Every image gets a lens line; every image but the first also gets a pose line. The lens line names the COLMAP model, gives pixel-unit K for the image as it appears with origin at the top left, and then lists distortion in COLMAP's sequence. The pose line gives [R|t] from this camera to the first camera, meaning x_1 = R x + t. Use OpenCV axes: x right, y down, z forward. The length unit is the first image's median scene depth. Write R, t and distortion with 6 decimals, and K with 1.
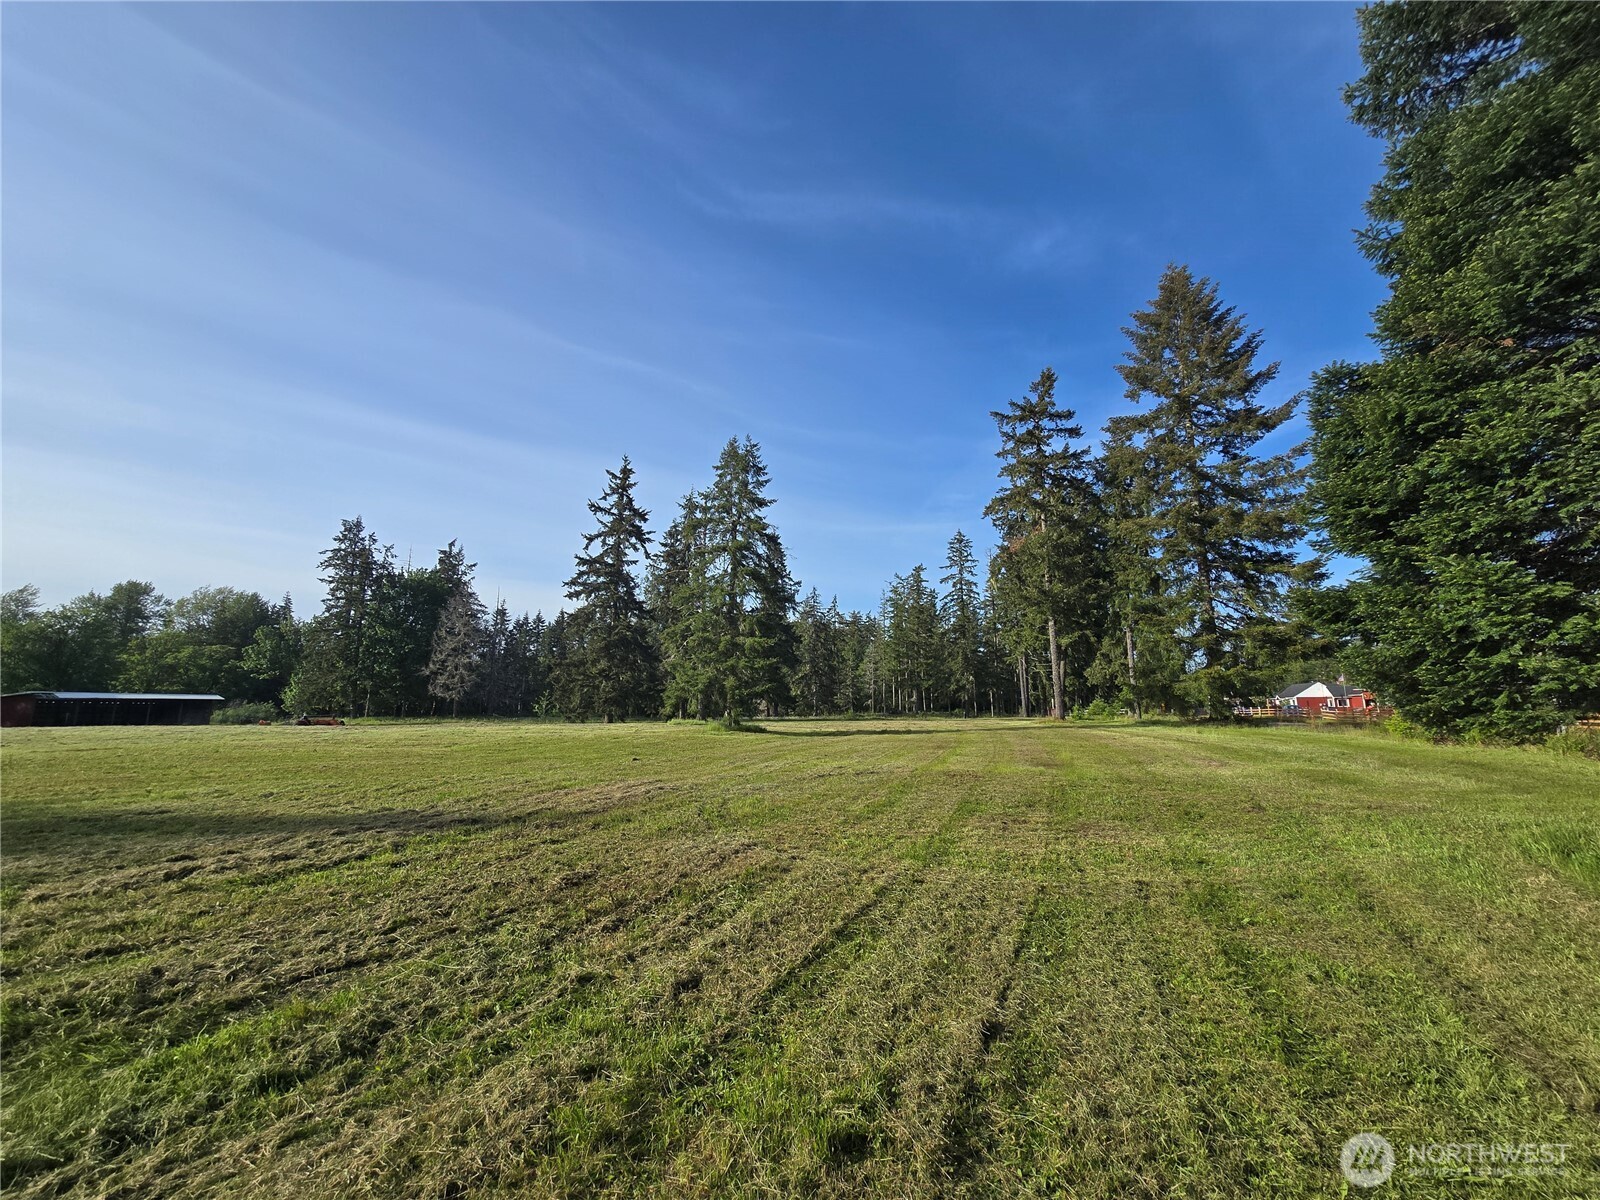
lens RADIAL K [[659.7, 0, 800.0], [0, 659.7, 600.0], [0, 0, 1]] dist [0.000521, 0.000464]
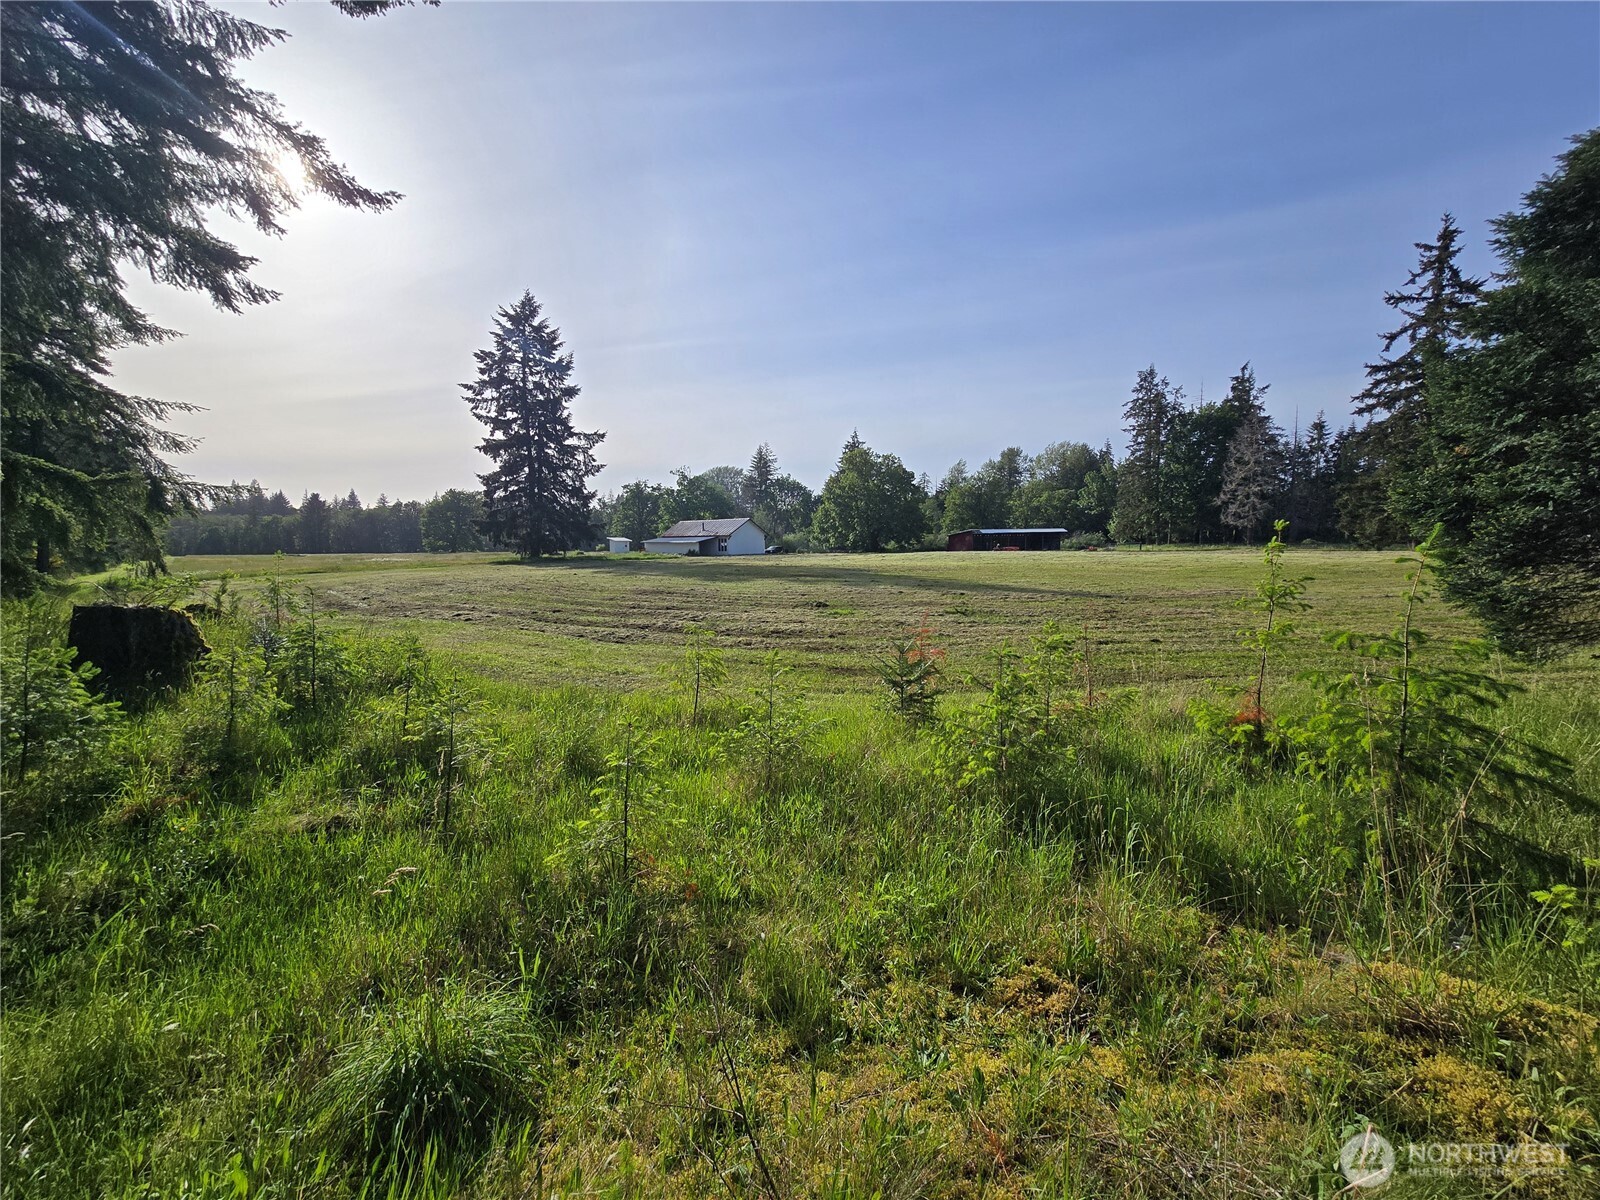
lens RADIAL K [[659.7, 0, 800.0], [0, 659.7, 600.0], [0, 0, 1]] dist [0.000521, 0.000464]
pose [[0.446029, 0.072877, -0.892046, 0.089358], [0.161289, 0.973818, 0.160204, -0.015766], [0.880366, -0.215333, 0.422597, -0.075365]]
